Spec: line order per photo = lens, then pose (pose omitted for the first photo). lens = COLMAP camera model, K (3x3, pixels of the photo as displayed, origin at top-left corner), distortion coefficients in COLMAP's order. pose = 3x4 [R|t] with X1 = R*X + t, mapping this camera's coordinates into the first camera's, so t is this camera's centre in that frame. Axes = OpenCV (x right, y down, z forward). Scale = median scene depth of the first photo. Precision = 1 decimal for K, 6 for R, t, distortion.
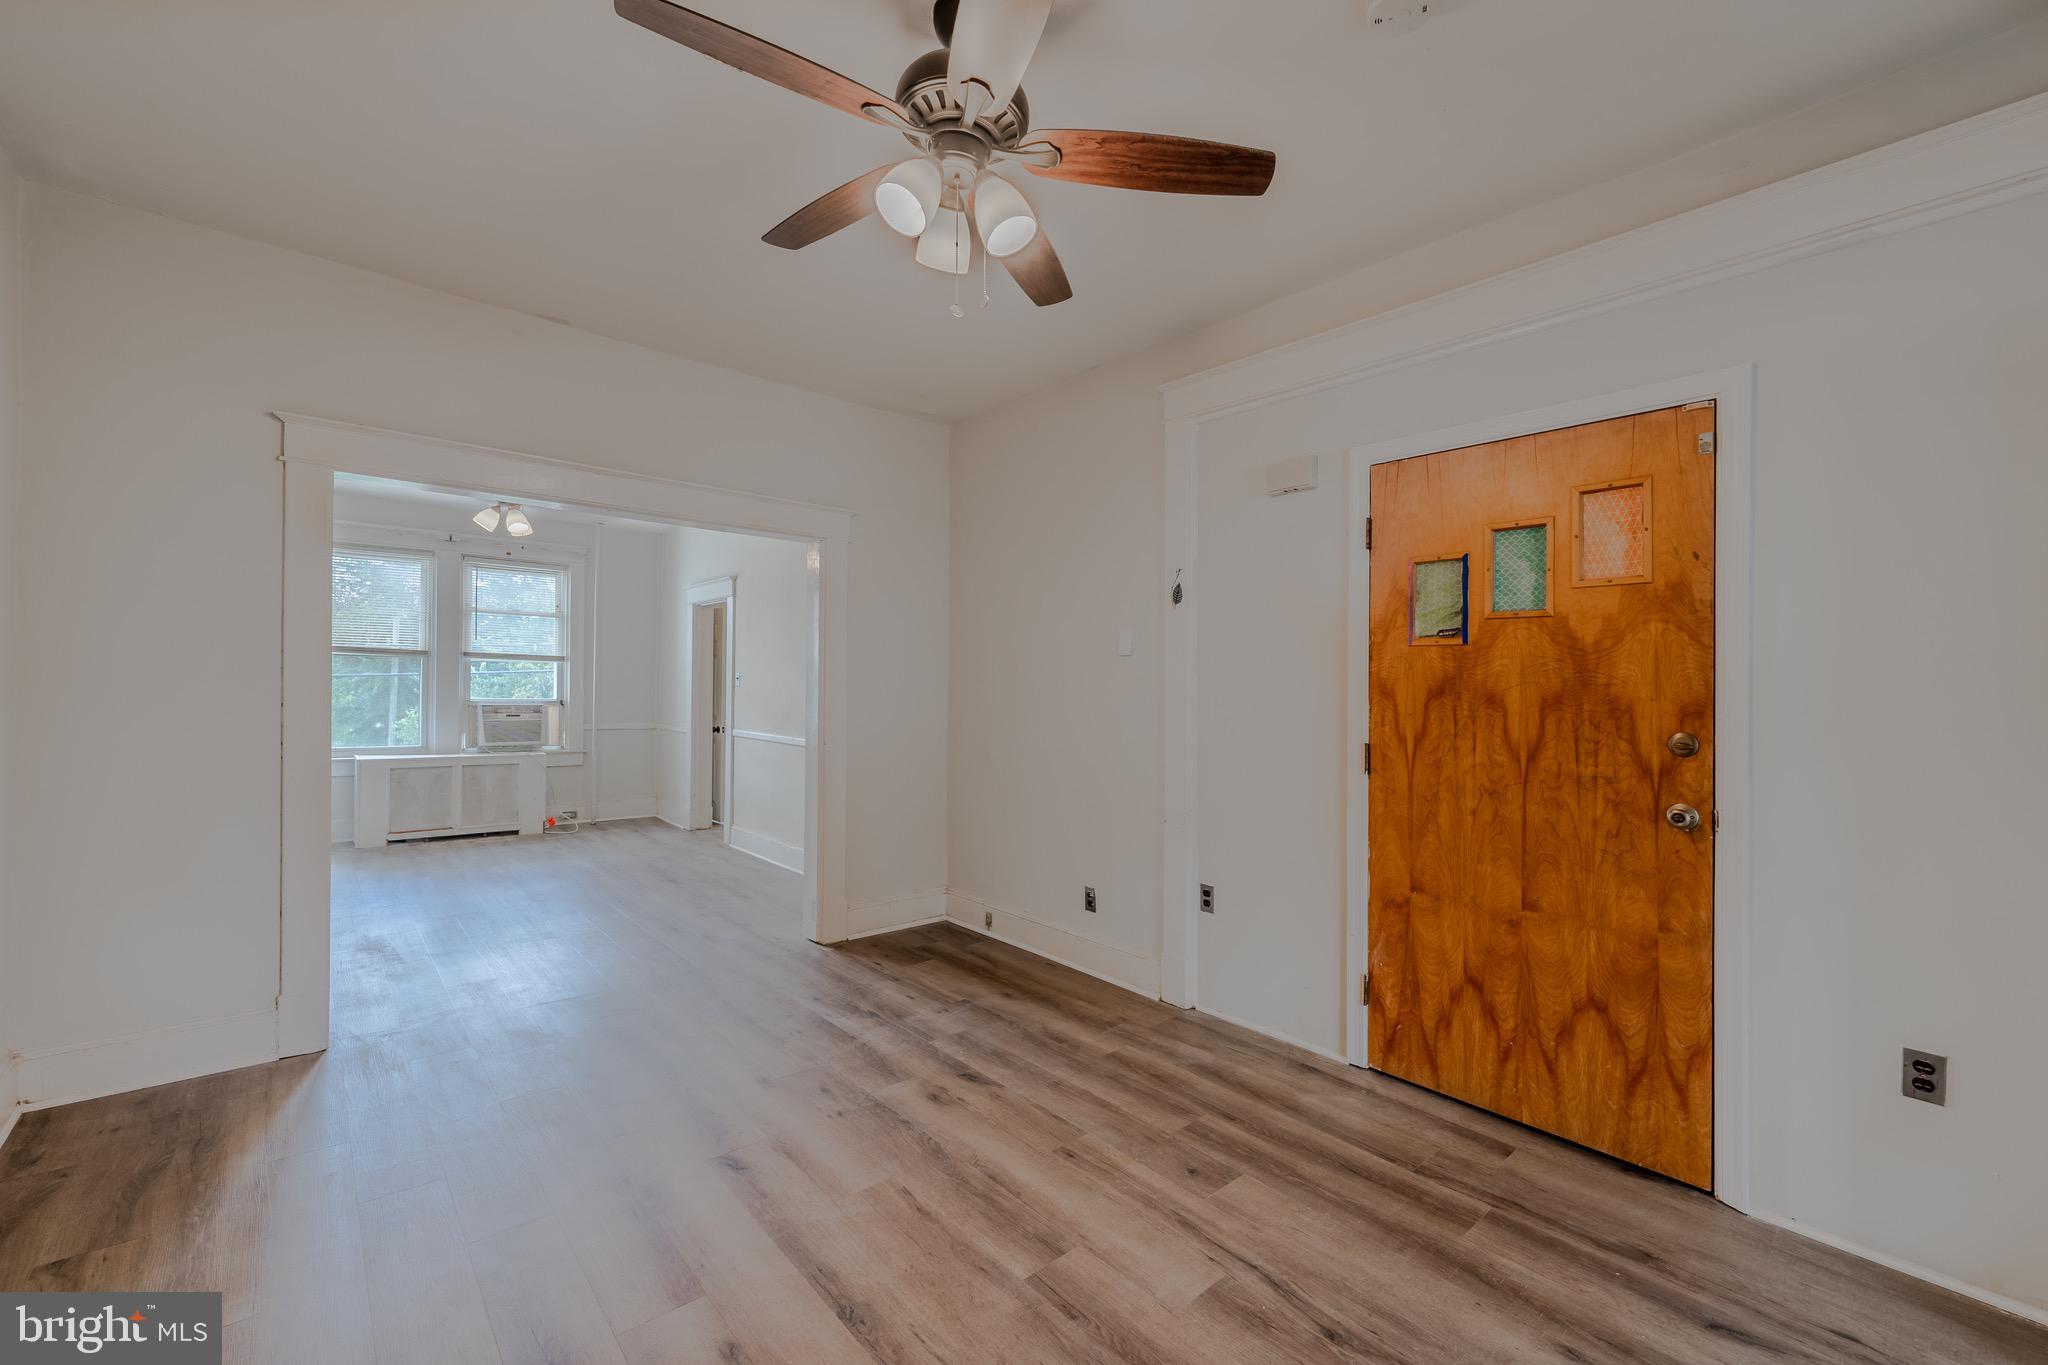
lens RADIAL K [[837.9, 0, 1030.4], [0, 837.9, 685.6], [0, 0, 1]] dist [-0.000404, -0.000528]
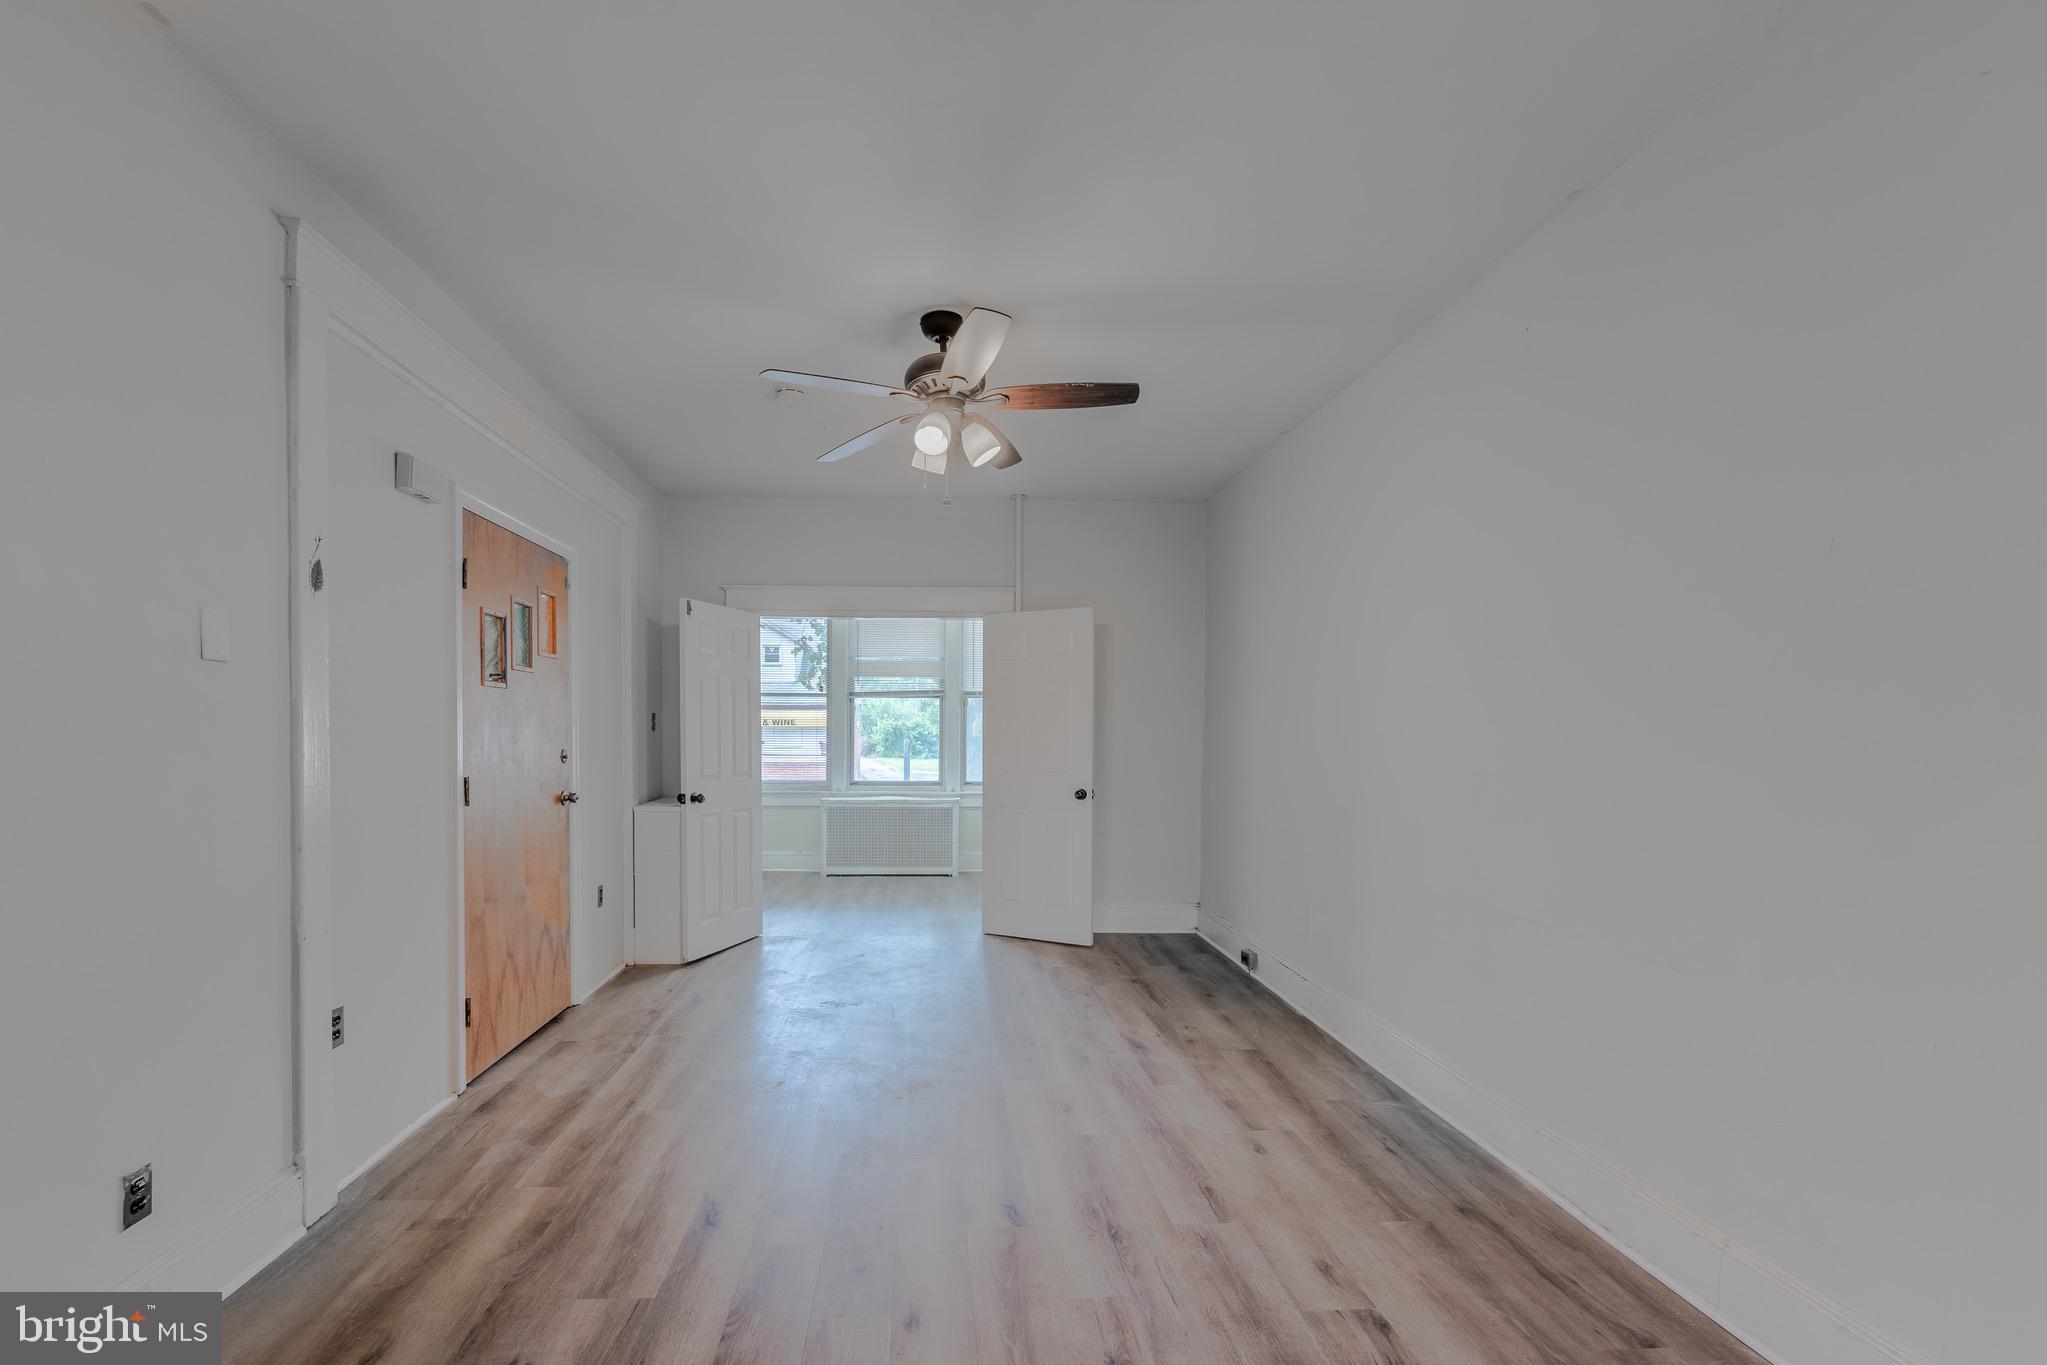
lens RADIAL K [[856.5, 0, 962.4], [0, 856.5, 731.3], [0, 0, 1]] dist [-0.001509, -0.000207]
pose [[-0.778768, -0.018440, 0.627041, -0.791839], [-0.016772, 0.999823, 0.008572, -0.004596], [-0.627088, -0.003842, -0.778939, 1.553962]]
